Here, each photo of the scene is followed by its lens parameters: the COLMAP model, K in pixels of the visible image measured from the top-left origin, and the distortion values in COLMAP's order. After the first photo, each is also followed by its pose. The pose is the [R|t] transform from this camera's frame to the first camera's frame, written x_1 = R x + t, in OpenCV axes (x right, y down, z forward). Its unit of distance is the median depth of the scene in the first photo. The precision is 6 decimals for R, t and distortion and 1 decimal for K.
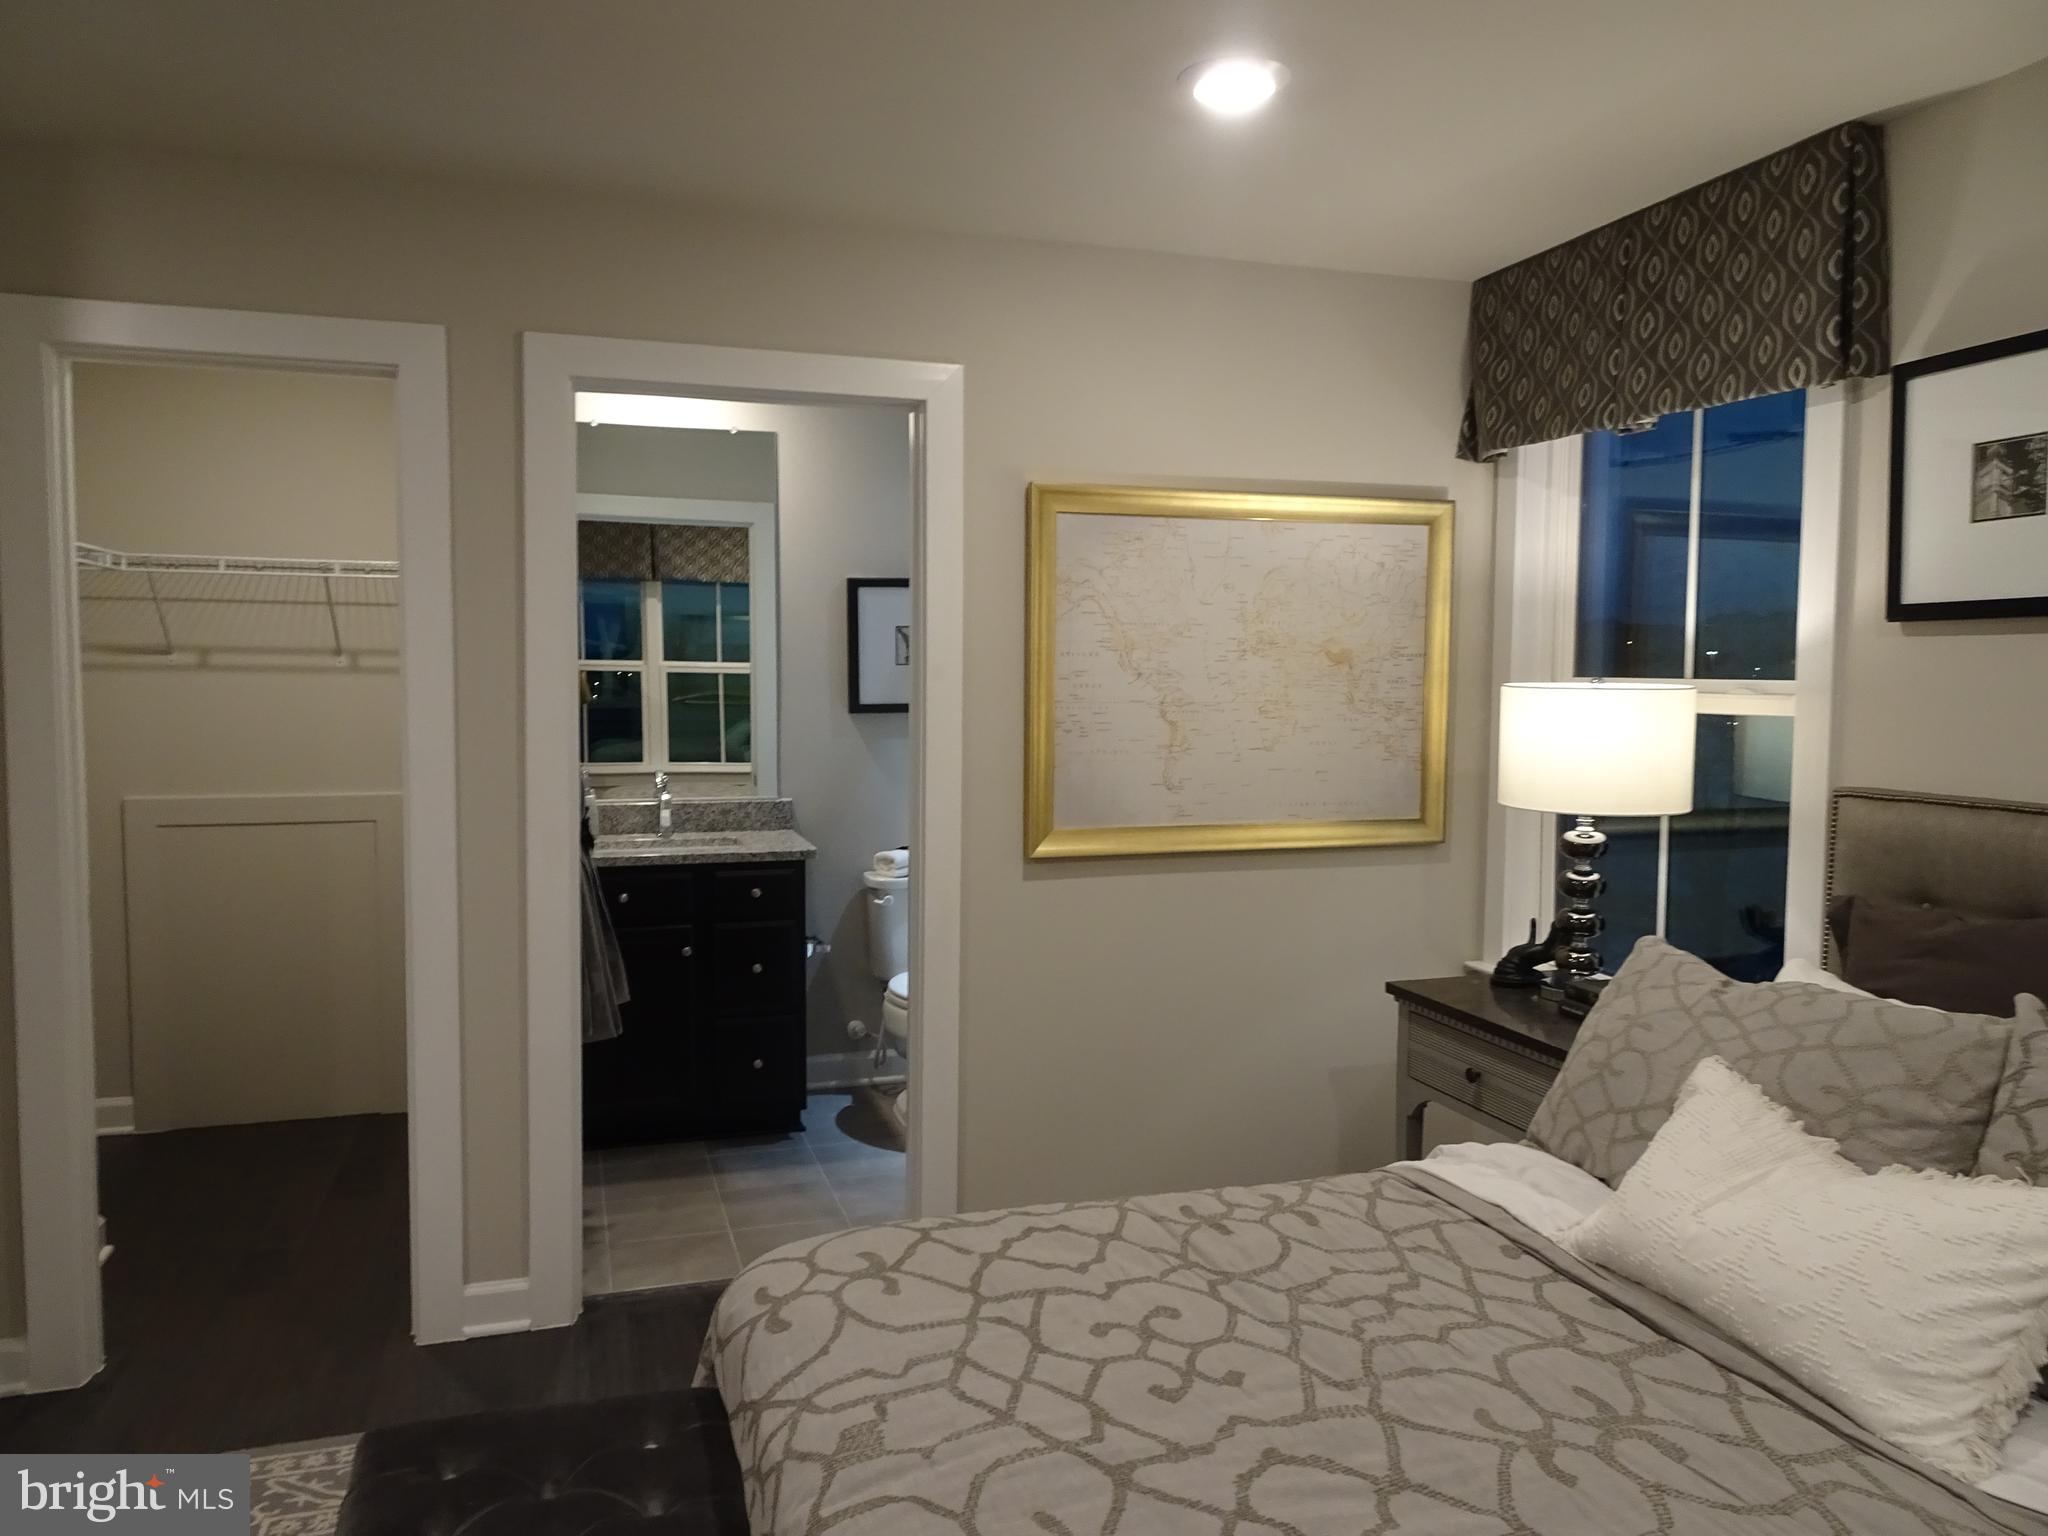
lens RADIAL K [[1462.5, 0, 1024.5], [0, 1462.5, 769.9], [0, 0, 1]] dist [0.006339, -0.004298]
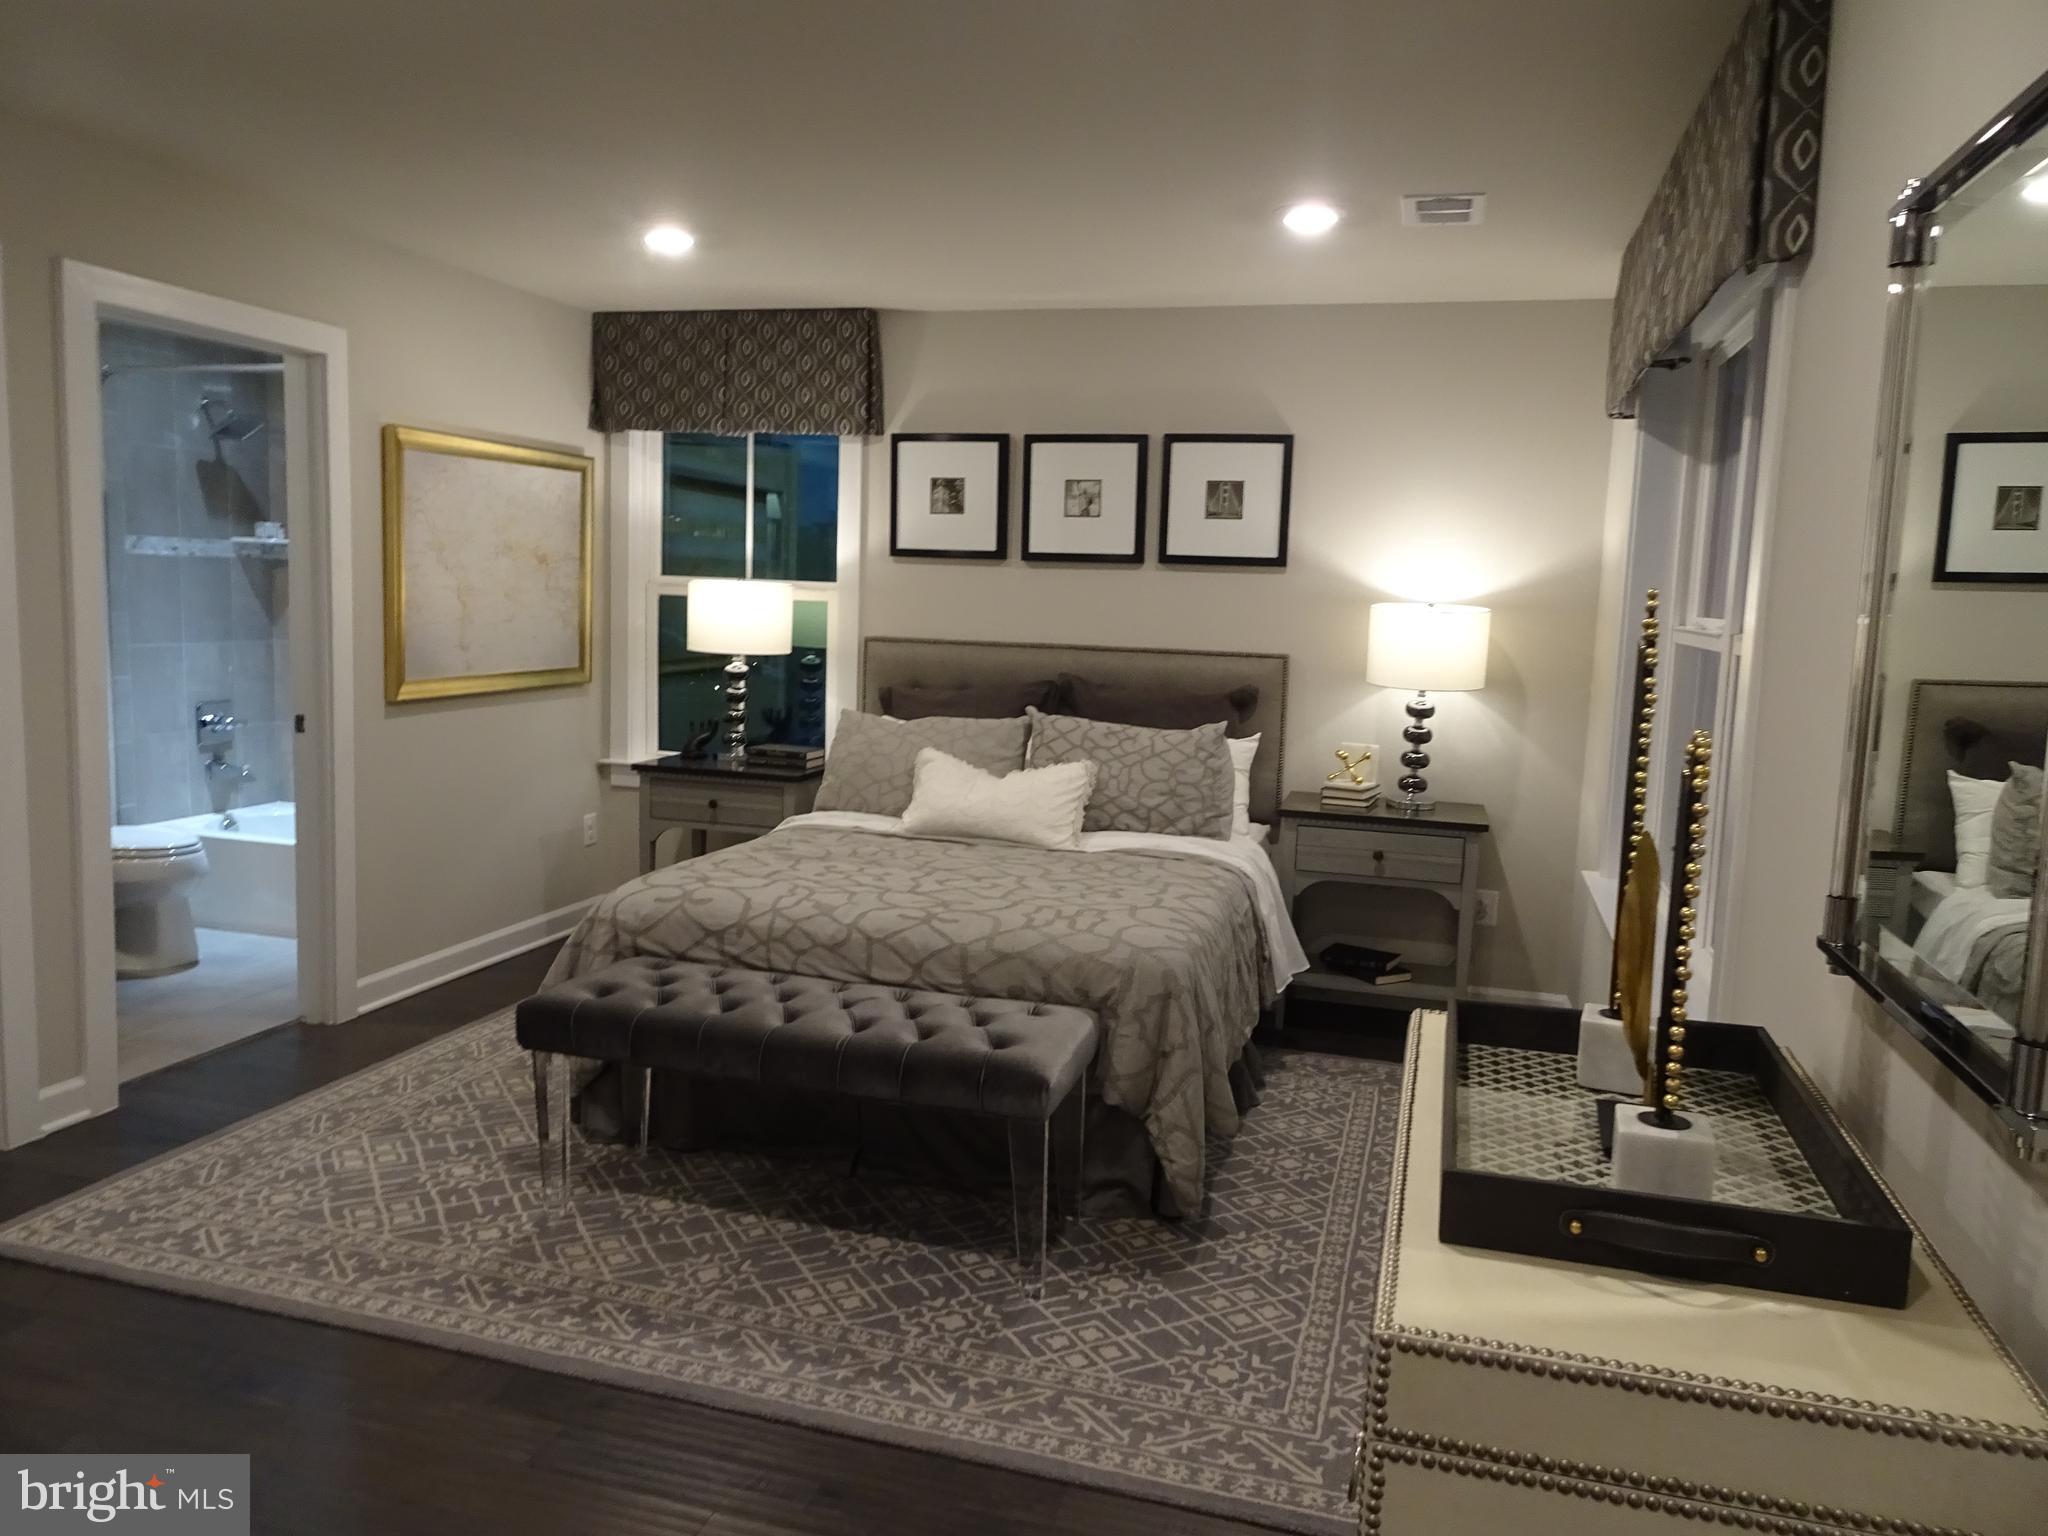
lens RADIAL K [[1462.5, 0, 1017.1], [0, 1462.5, 763.2], [0, 0, 1]] dist [0.006339, -0.004298]
pose [[0.557824, -0.083643, 0.825733, -0.942928], [0.023260, 0.996093, 0.085187, 0.017362], [-0.829633, -0.028312, 0.557591, -0.289048]]
